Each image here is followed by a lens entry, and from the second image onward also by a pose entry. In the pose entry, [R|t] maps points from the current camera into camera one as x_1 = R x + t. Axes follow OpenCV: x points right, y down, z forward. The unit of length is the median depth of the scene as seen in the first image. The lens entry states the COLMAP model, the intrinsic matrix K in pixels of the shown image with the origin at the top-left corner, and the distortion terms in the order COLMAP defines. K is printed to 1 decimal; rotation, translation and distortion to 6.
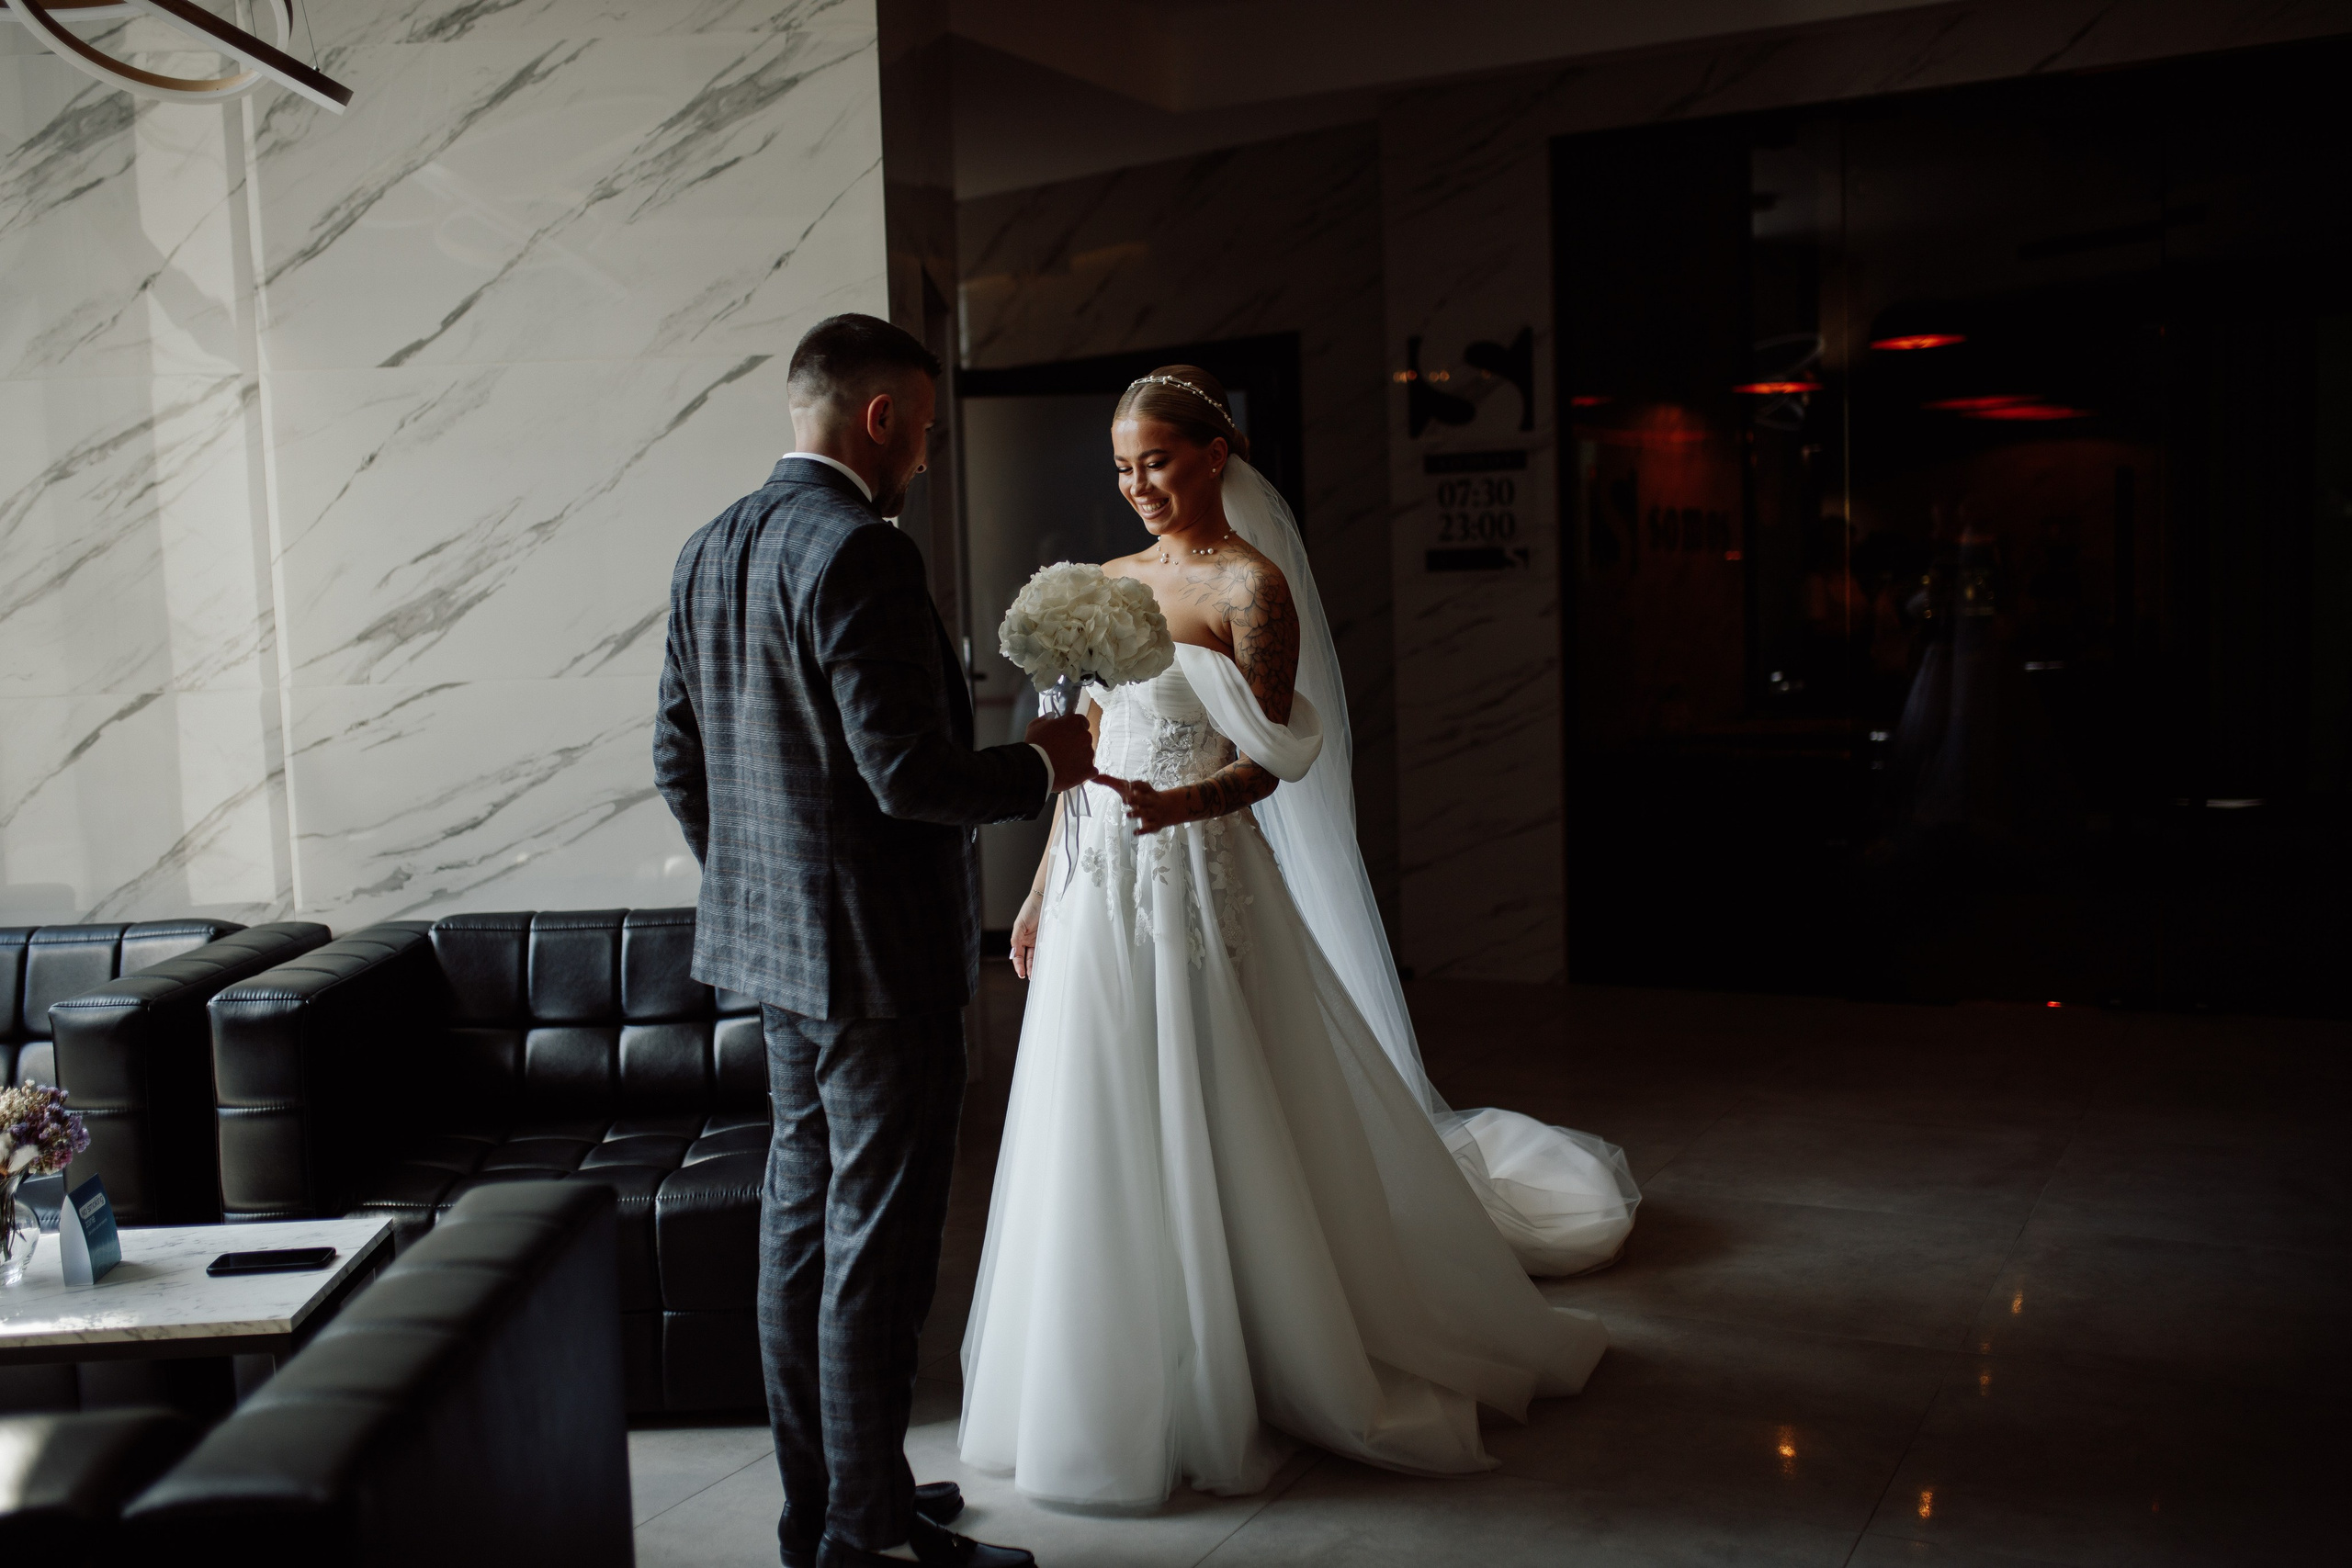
lens RADIAL K [[2278.8, 0, 1176.0], [0, 2278.8, 784.0], [0, 0, 1]] dist [-0.061502, 0.096674]
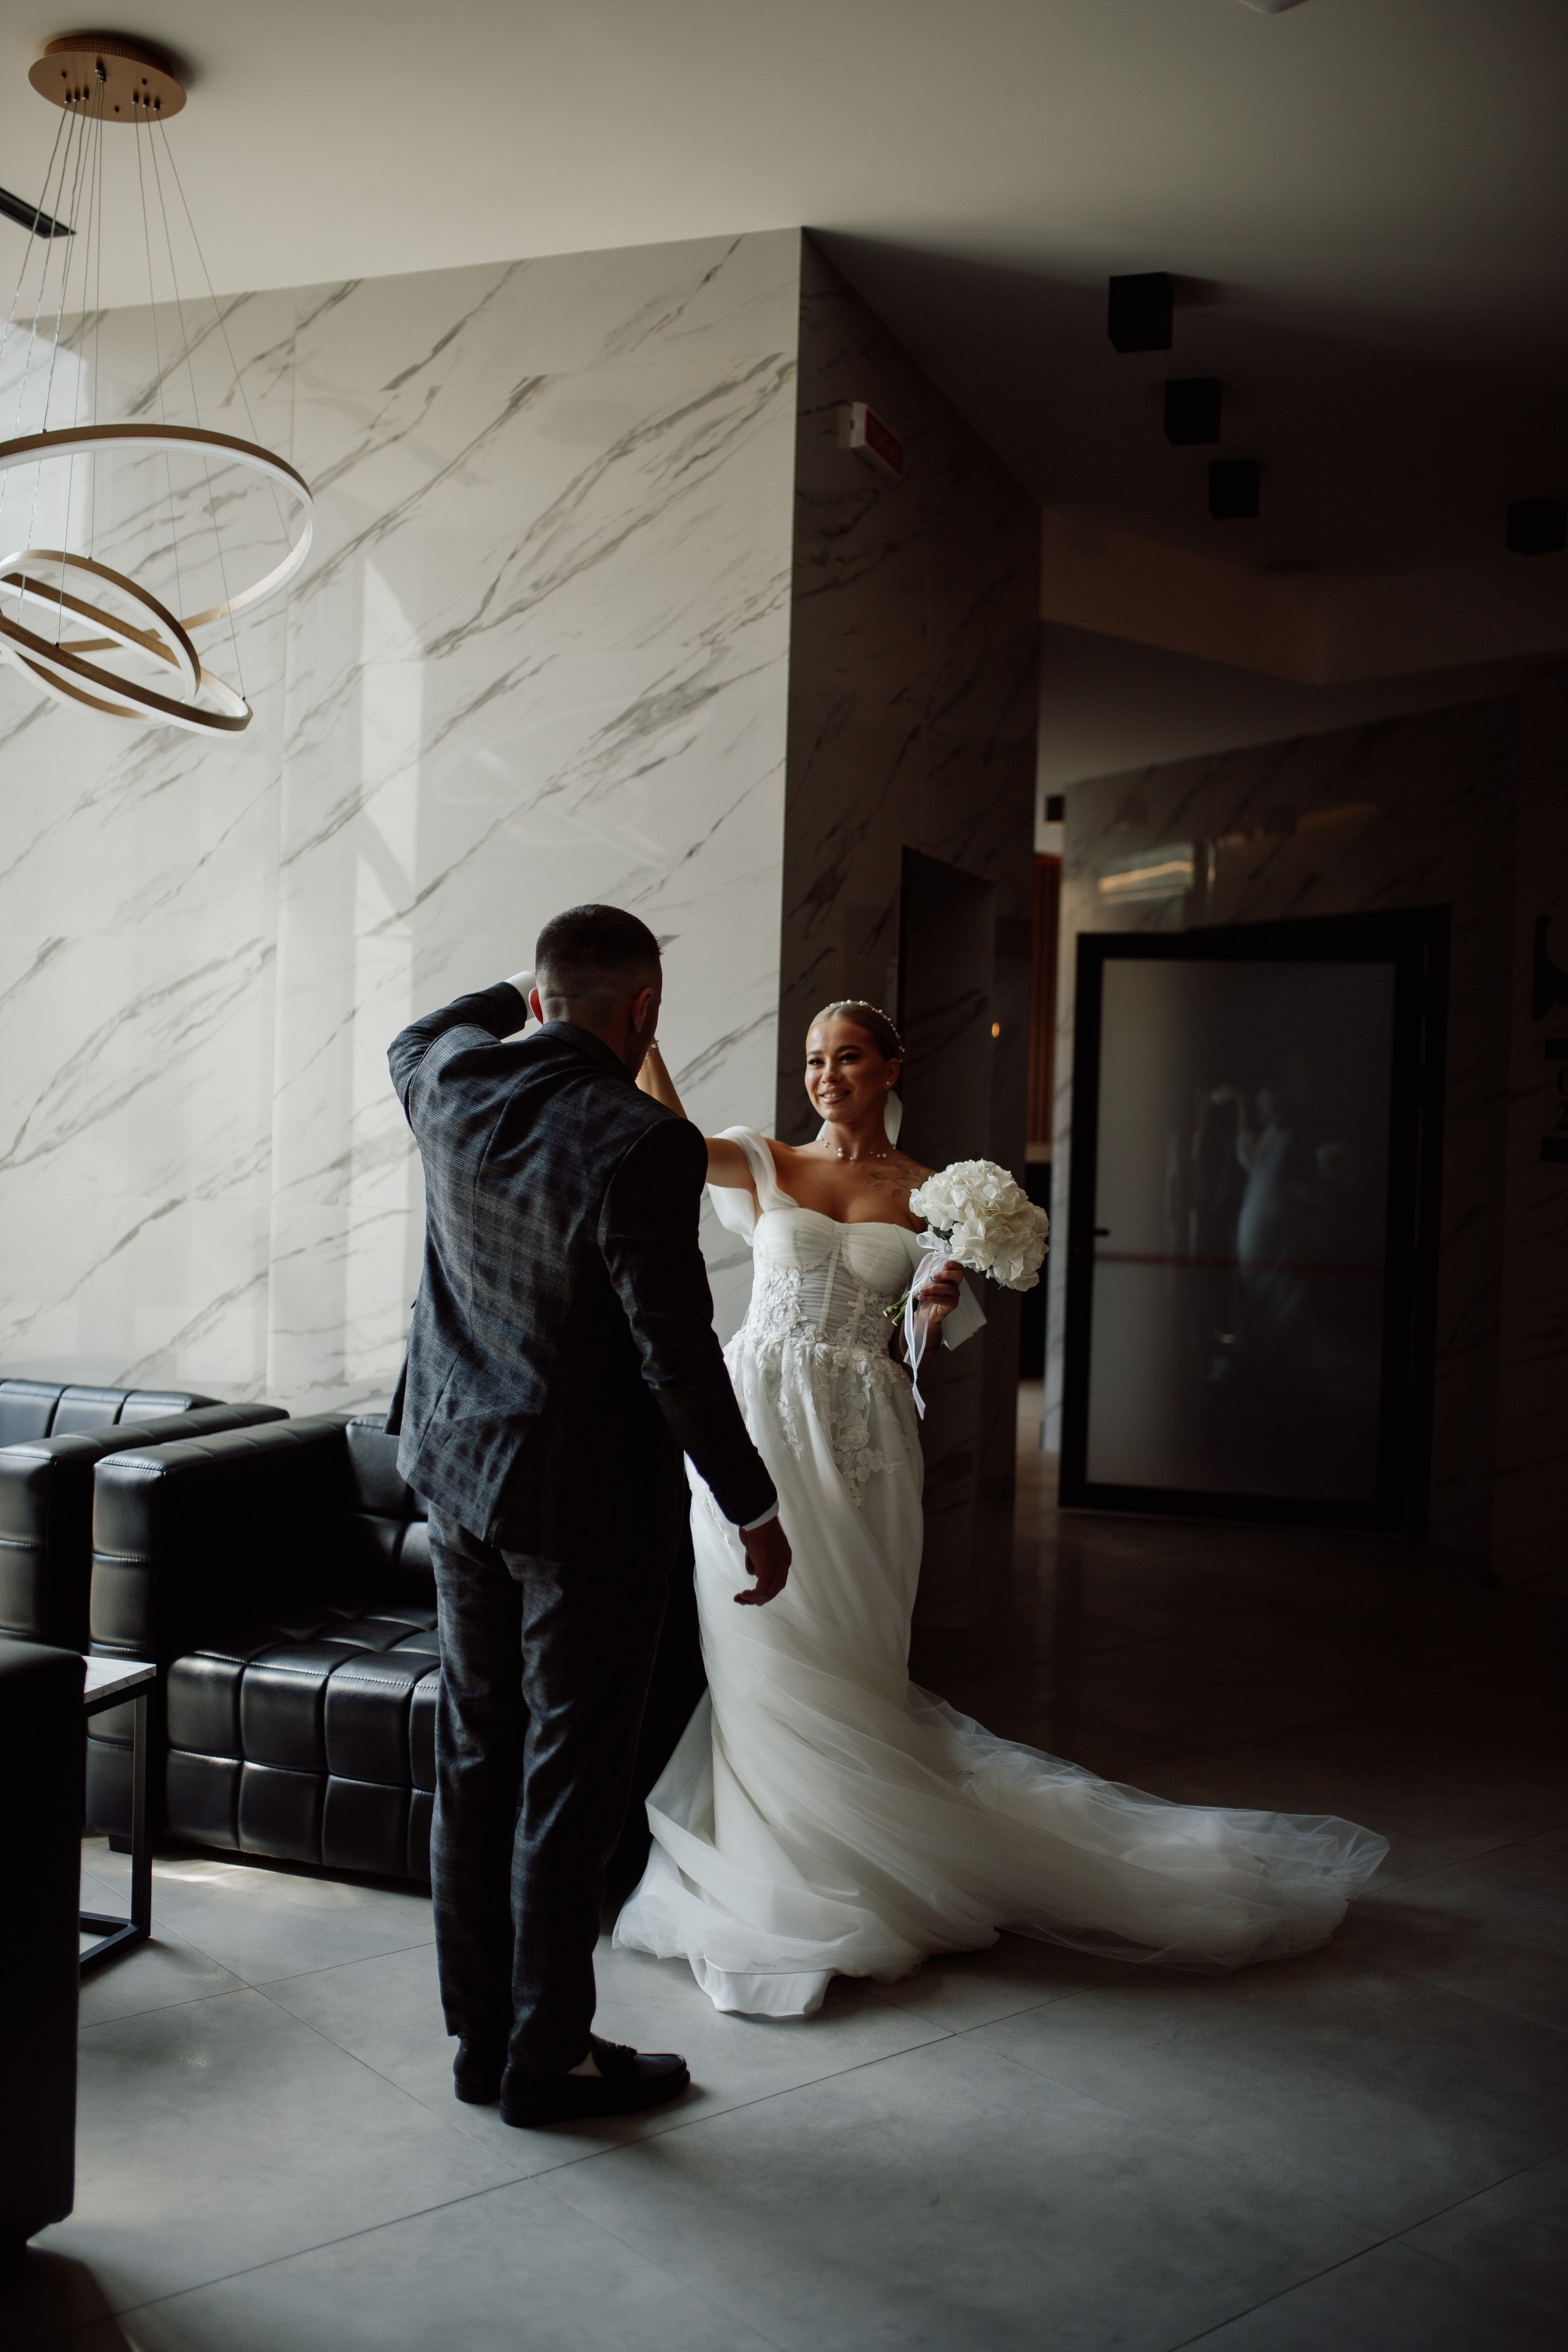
lens RADIAL K [[2279.0, 0, 781.0], [0, 2279.0, 1148.5], [0, 0, 1]] dist [-0.061502, 0.096674]
pose [[0.924728, 0.065586, -0.374936, 0.290642], [-0.091400, 0.994484, -0.051465, -0.034531], [0.369493, 0.081860, 0.925621, 0.006563]]
